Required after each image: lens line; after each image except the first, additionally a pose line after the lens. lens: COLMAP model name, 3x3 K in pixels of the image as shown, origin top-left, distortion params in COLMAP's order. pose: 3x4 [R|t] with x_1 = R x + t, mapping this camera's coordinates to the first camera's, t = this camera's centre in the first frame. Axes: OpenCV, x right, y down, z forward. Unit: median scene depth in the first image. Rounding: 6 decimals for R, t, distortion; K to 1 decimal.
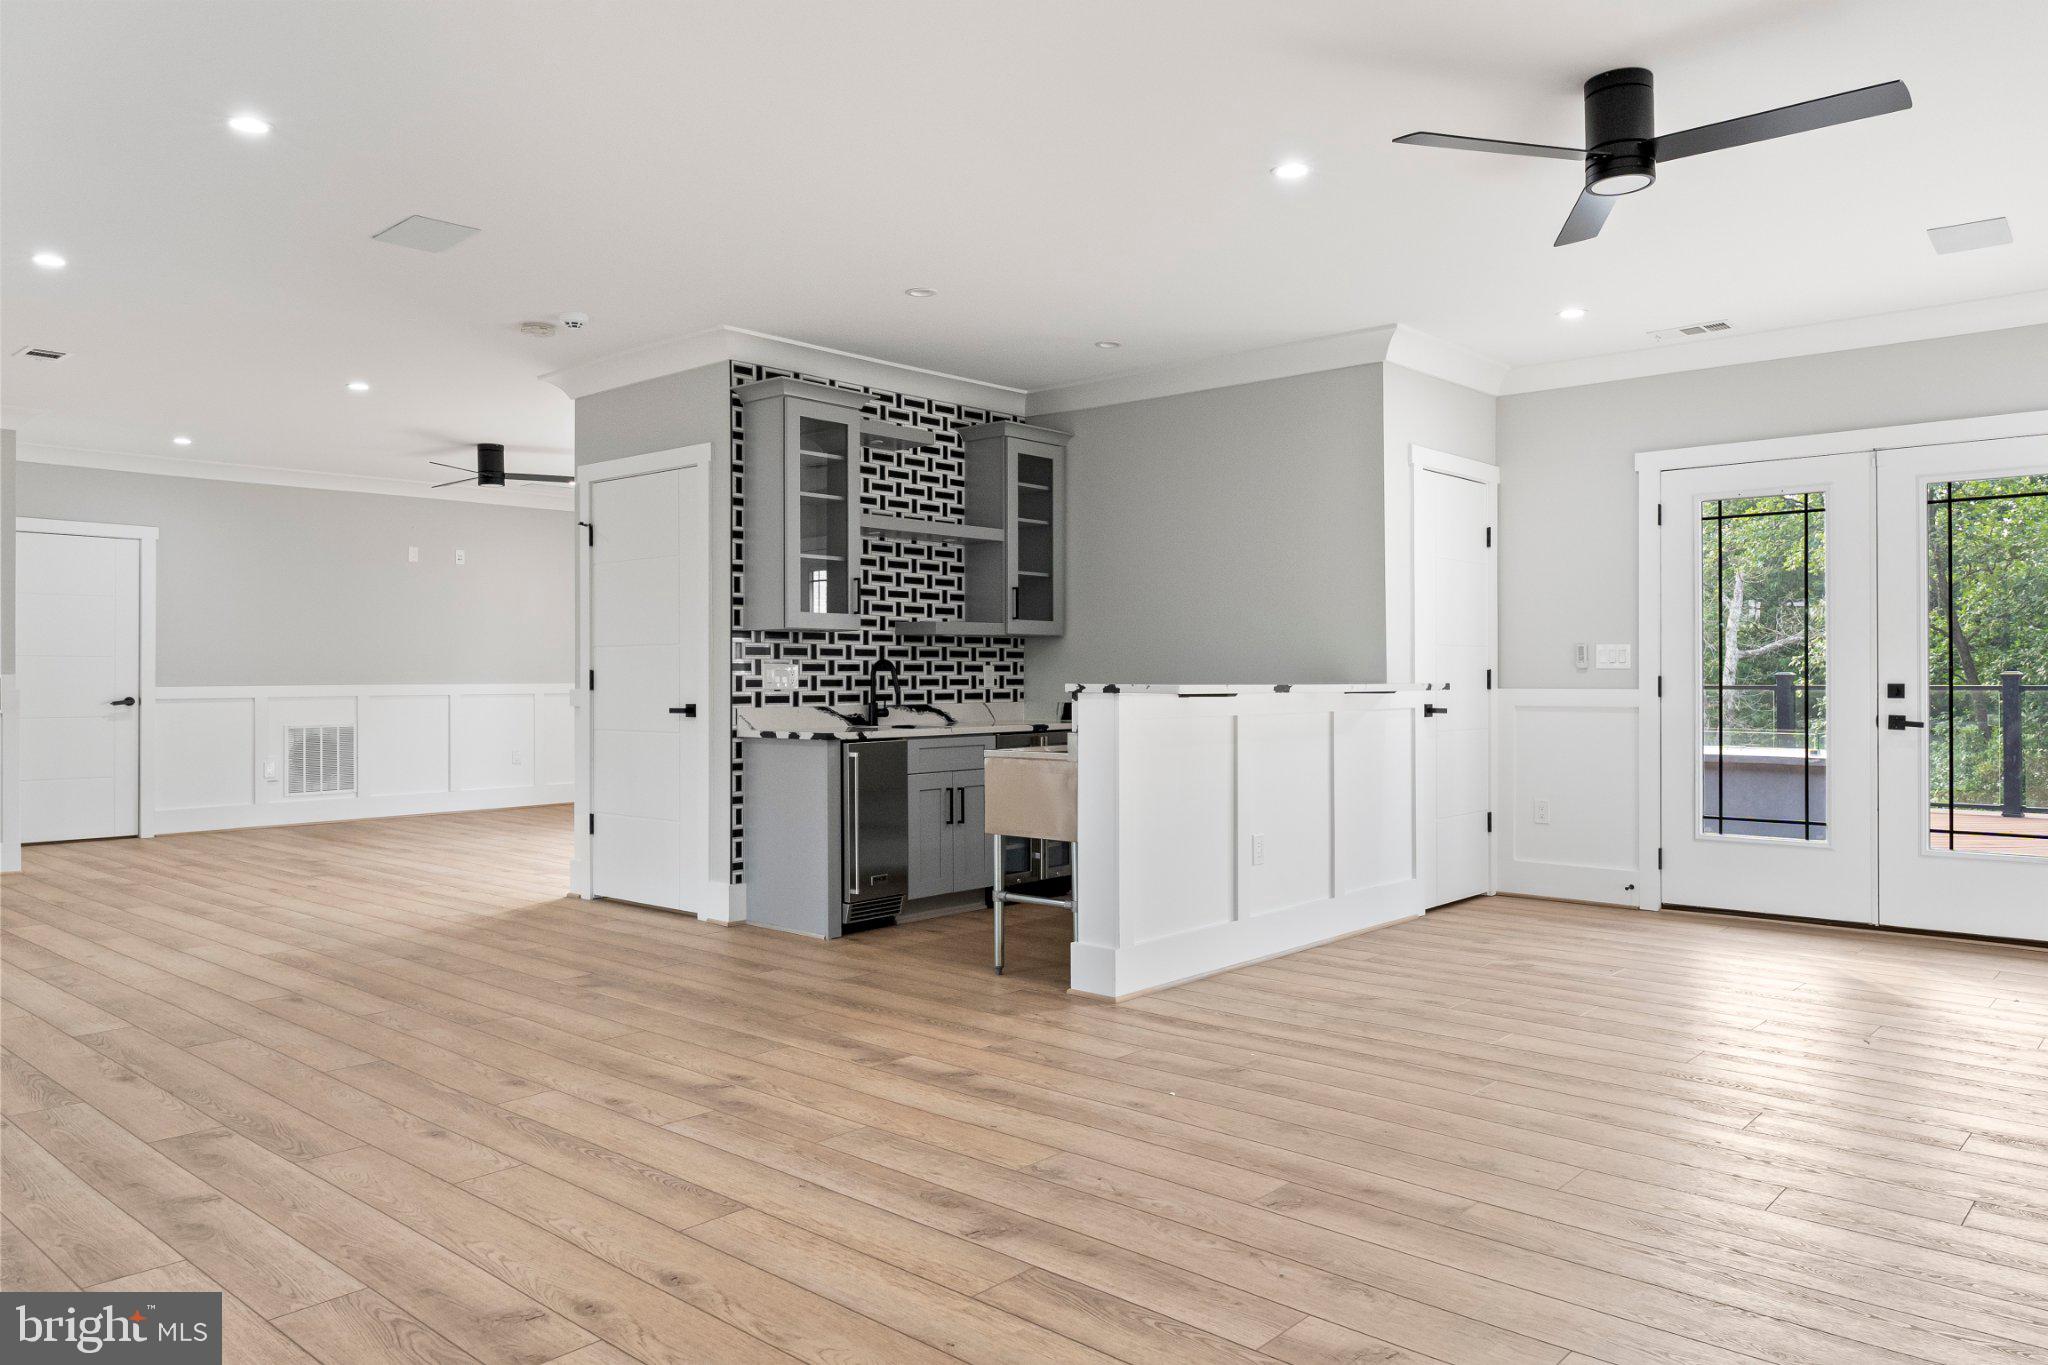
lens RADIAL K [[1419.1, 0, 1027.3], [0, 1419.1, 670.3], [0, 0, 1]] dist [0.001046, -0.002441]
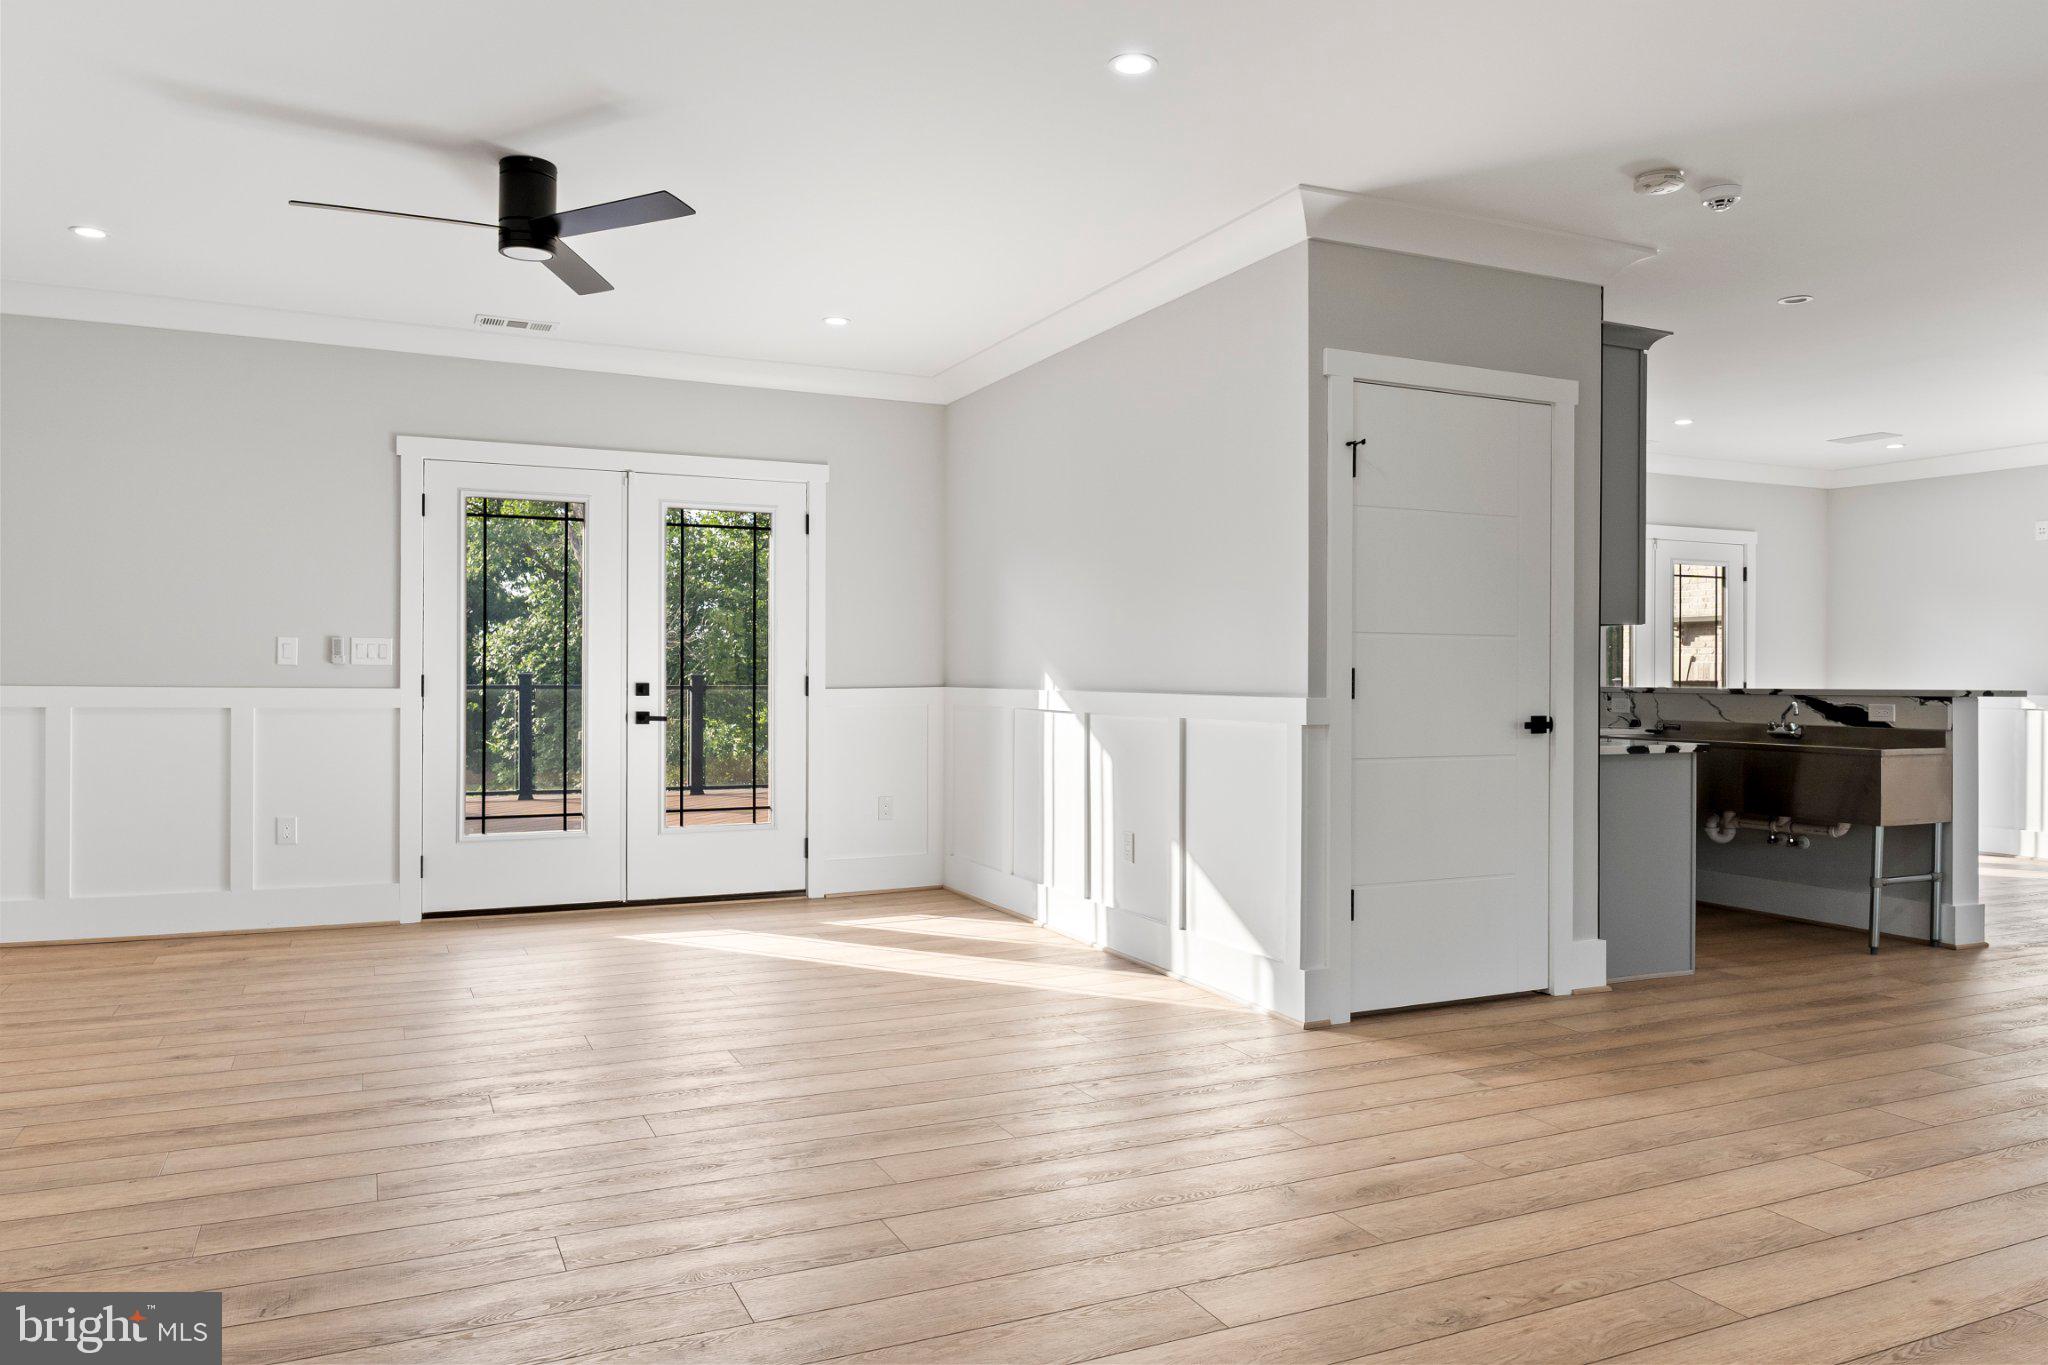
lens RADIAL K [[1433.2, 0, 1024.0], [0, 1433.2, 682.5], [0, 0, 1]] dist [0.000852, -0.000633]
pose [[0.382790, 0.000469, 0.923835, -0.965874], [-0.010446, 0.999938, 0.003821, 0.005125], [-0.923776, -0.011113, 0.382771, 0.882947]]
